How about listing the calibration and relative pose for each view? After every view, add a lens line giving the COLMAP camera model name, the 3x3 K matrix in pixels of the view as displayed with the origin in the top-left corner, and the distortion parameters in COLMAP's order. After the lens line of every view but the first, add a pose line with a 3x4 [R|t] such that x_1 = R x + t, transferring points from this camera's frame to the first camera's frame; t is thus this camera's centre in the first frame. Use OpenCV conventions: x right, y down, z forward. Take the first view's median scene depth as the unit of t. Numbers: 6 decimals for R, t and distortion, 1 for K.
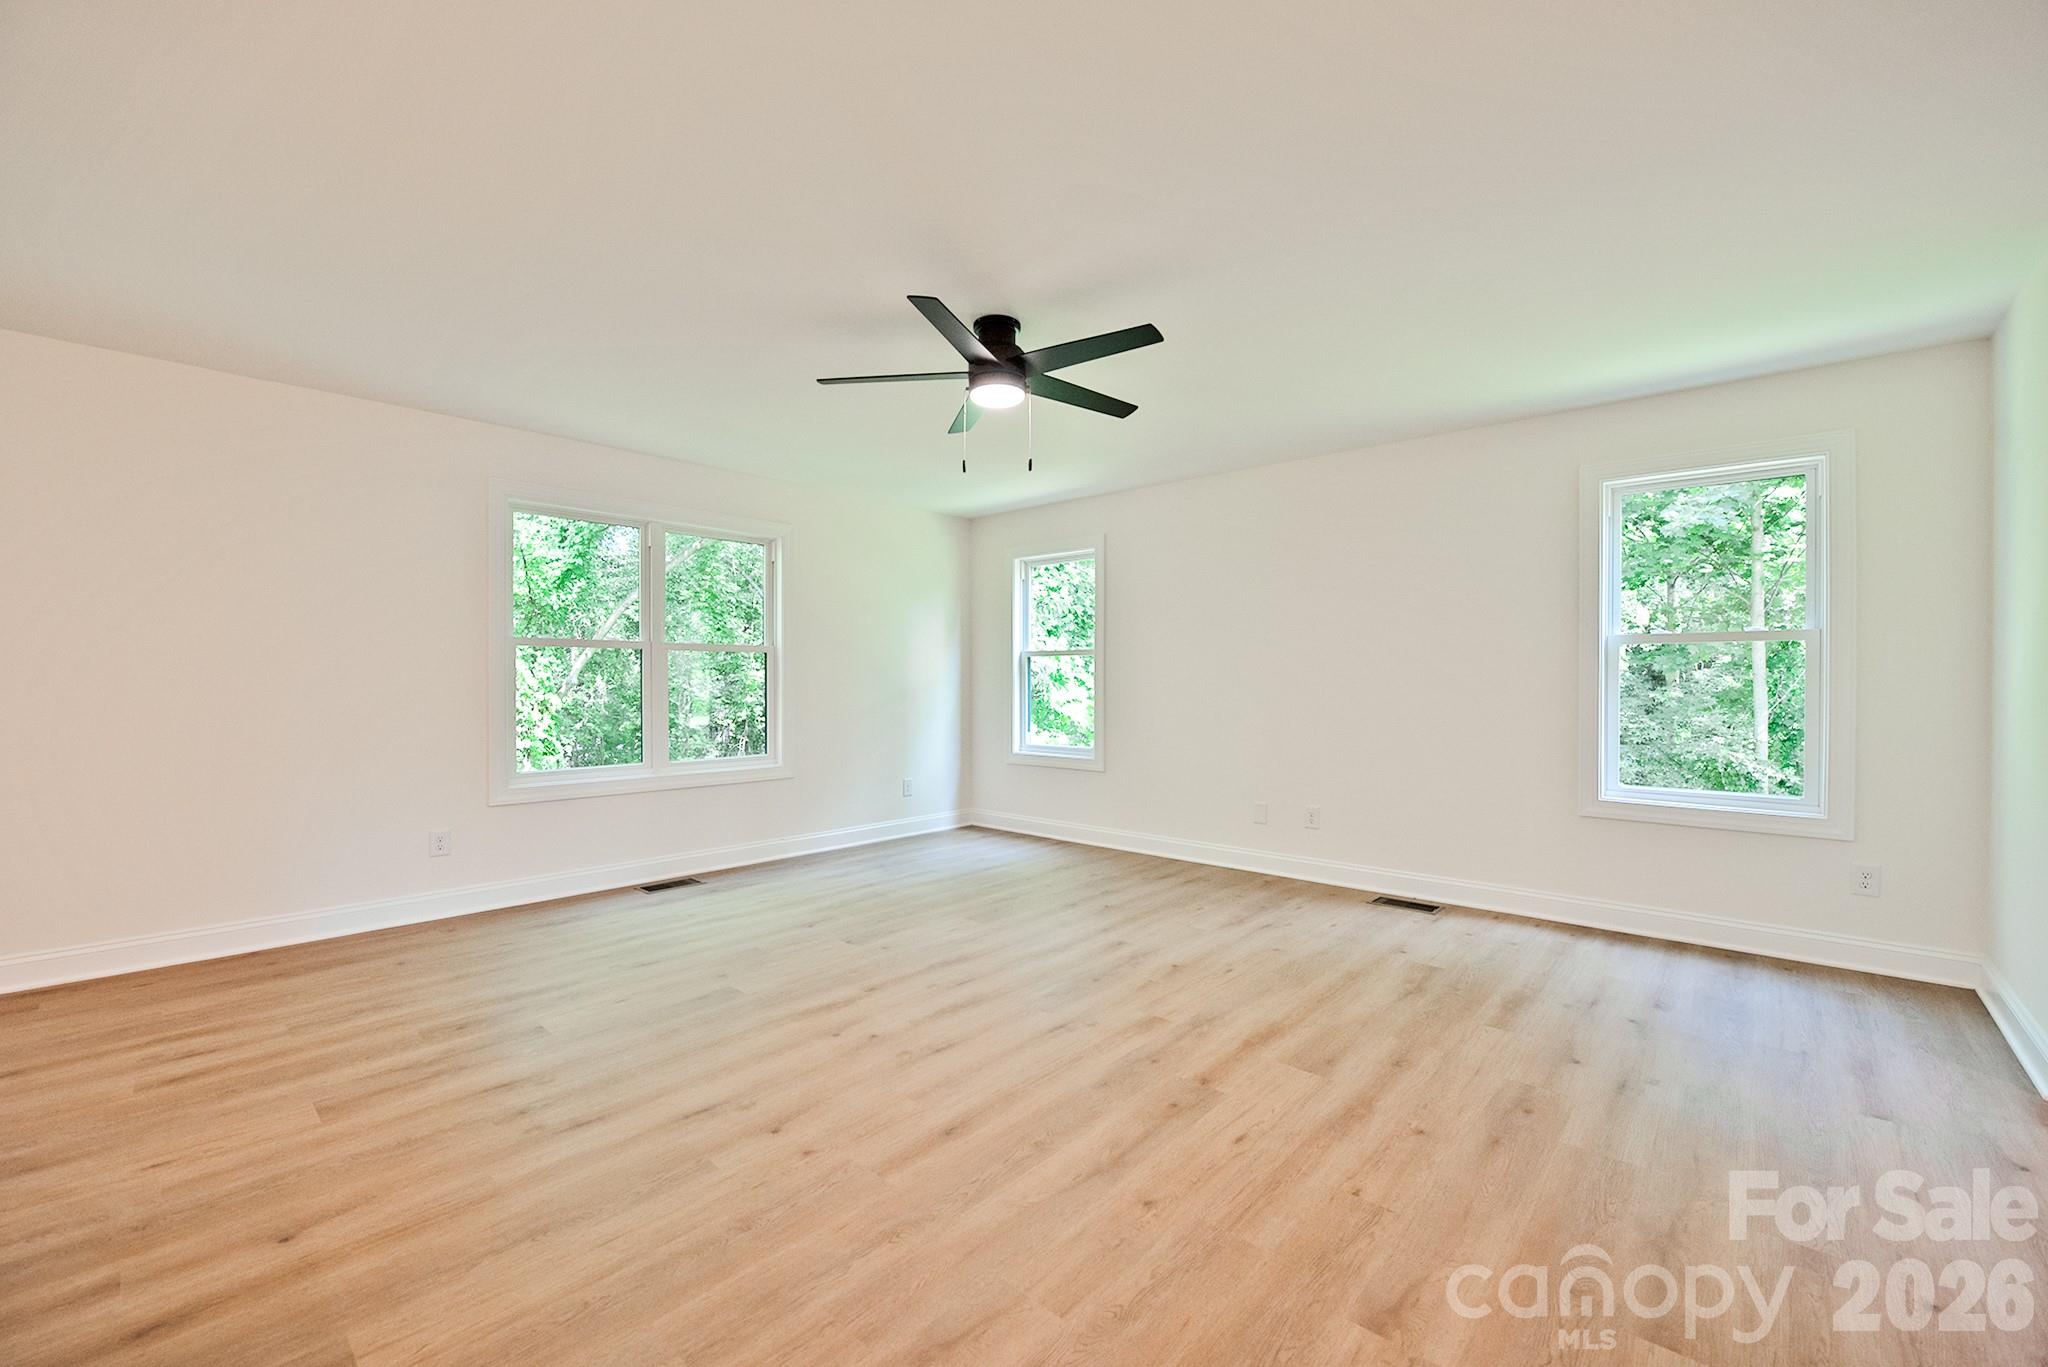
lens RADIAL K [[825.1, 0, 1015.9], [0, 825.1, 693.2], [0, 0, 1]] dist [-0.020943, 0.000481]
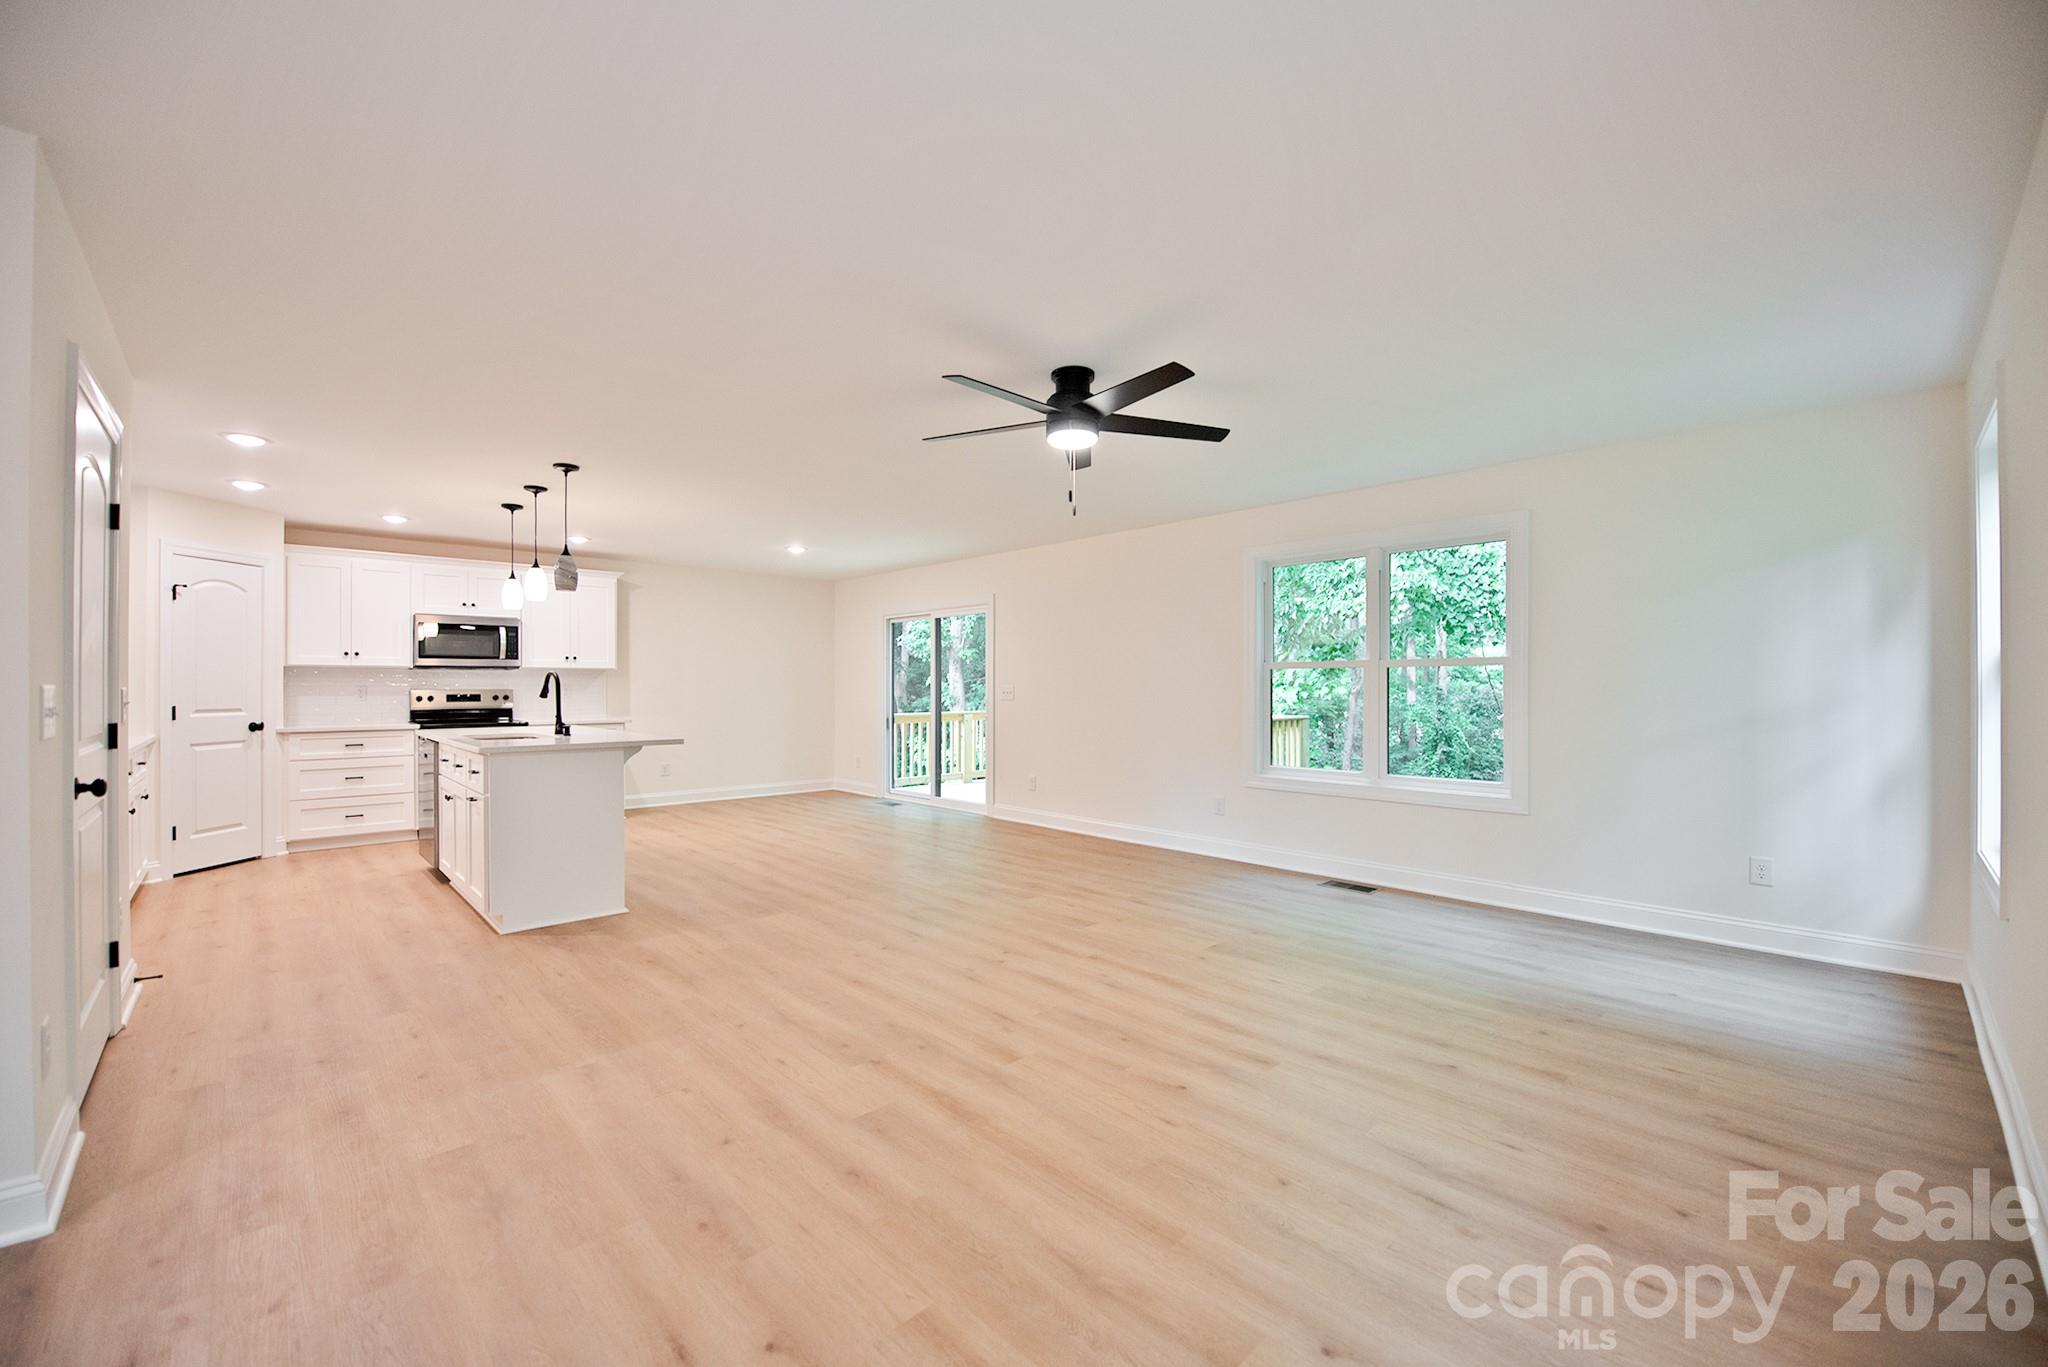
lens RADIAL K [[825.1, 0, 1034.1], [0, 825.1, 687.6], [0, 0, 1]] dist [-0.020943, 0.000481]
pose [[-0.070641, -0.000459, -0.997502, 0.997295], [-0.012506, 0.999922, 0.000426, -0.032626], [0.997423, 0.012505, -0.070641, 0.961976]]
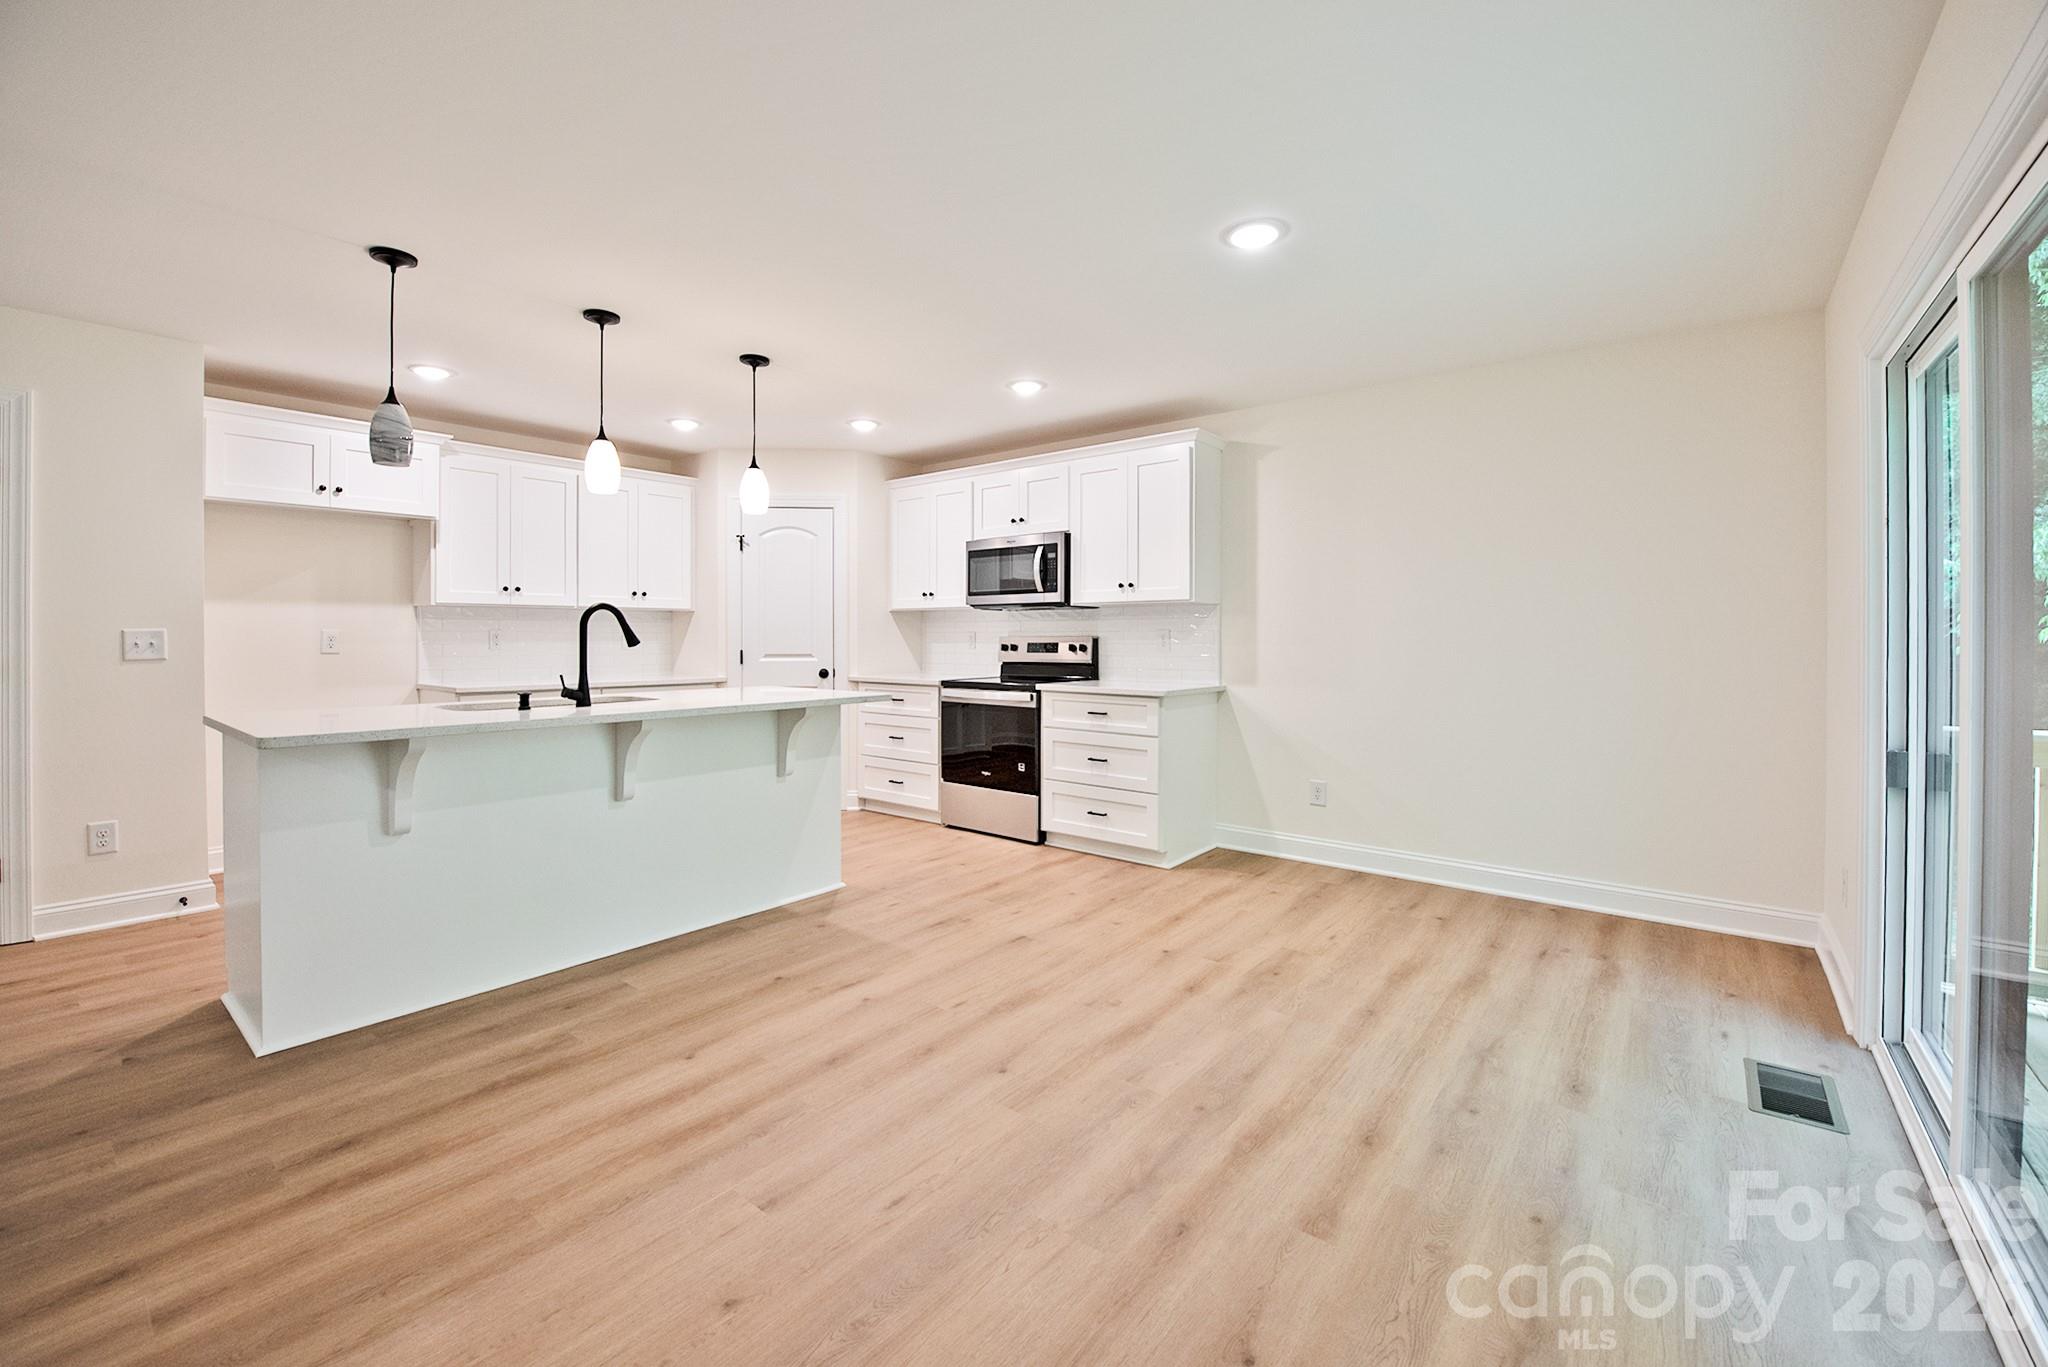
lens RADIAL K [[825.1, 0, 1017.8], [0, 825.1, 651.3], [0, 0, 1]] dist [-0.020943, 0.000481]
pose [[-0.998025, -0.003804, -0.062709, -0.989687], [-0.005605, 0.999576, 0.028582, -0.024277], [0.062573, 0.028877, -0.997623, 0.920854]]
